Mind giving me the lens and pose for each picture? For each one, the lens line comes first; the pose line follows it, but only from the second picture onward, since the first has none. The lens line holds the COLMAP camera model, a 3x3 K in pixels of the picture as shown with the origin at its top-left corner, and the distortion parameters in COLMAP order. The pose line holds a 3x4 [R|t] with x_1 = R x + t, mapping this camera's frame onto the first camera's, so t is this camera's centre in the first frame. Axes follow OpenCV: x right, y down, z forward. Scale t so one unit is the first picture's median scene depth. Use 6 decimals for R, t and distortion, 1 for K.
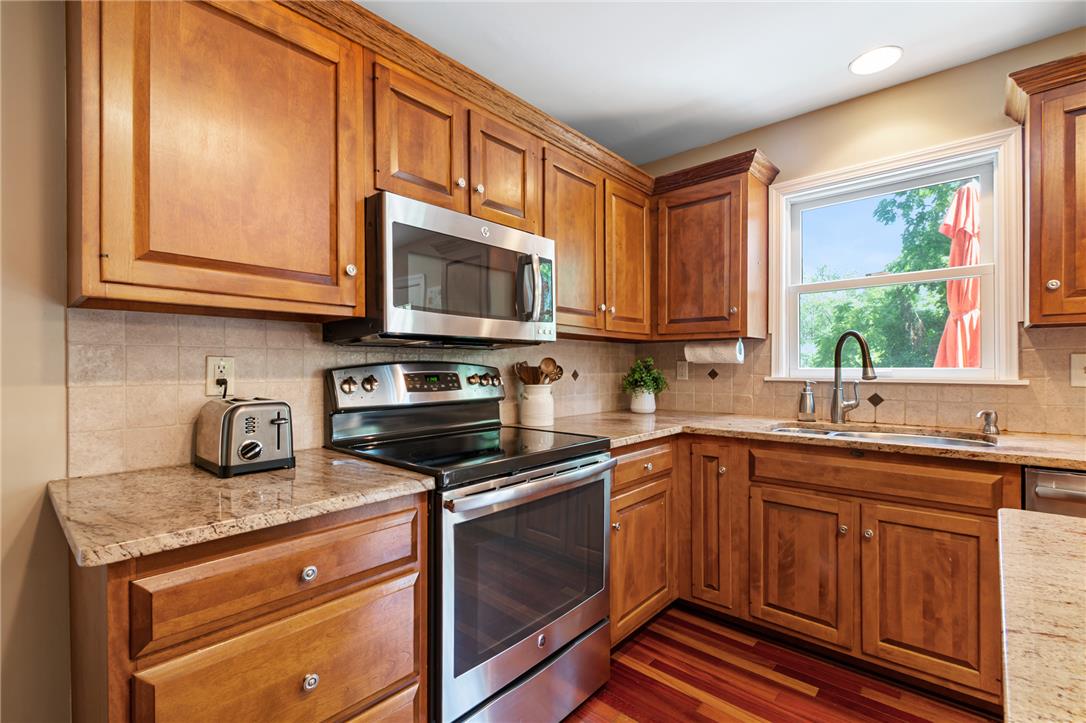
lens RADIAL K [[490.2, 0, 549.5], [0, 490.2, 368.0], [0, 0, 1]] dist [0.005163, -0.002755]
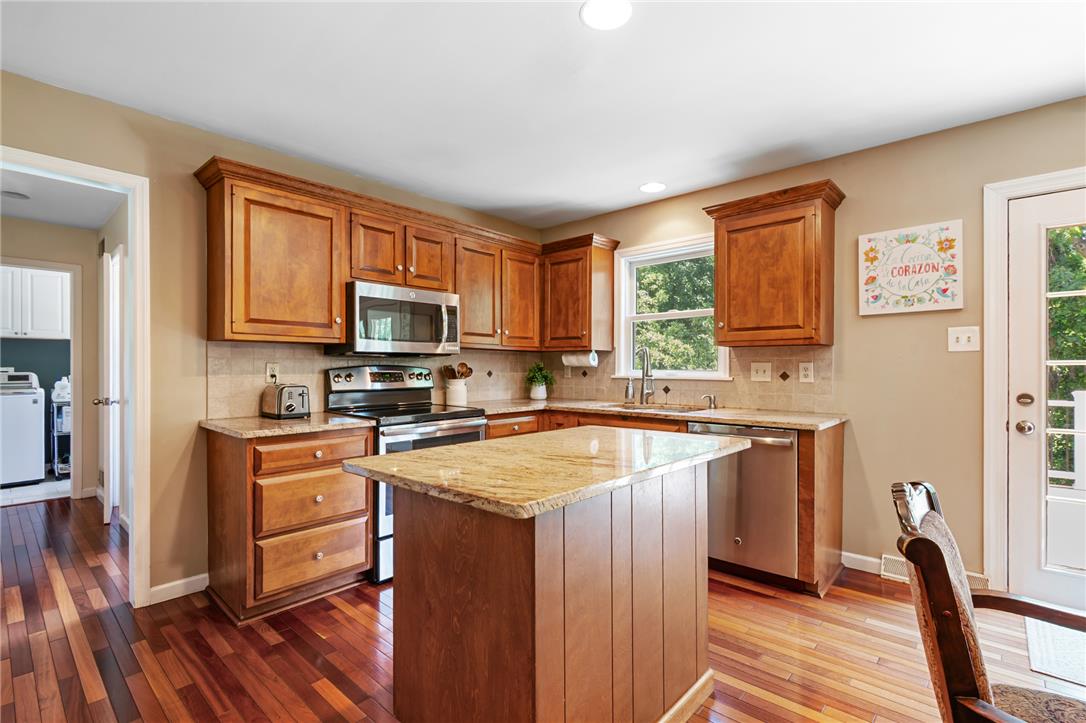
lens RADIAL K [[490.2, 0, 546.5], [0, 490.2, 367.4], [0, 0, 1]] dist [0.005163, -0.002755]
pose [[0.999993, 0.003699, -0.001042, 0.380225], [-0.003701, 0.999991, -0.001914, -0.005113], [0.001035, 0.001918, 0.999998, -0.849215]]
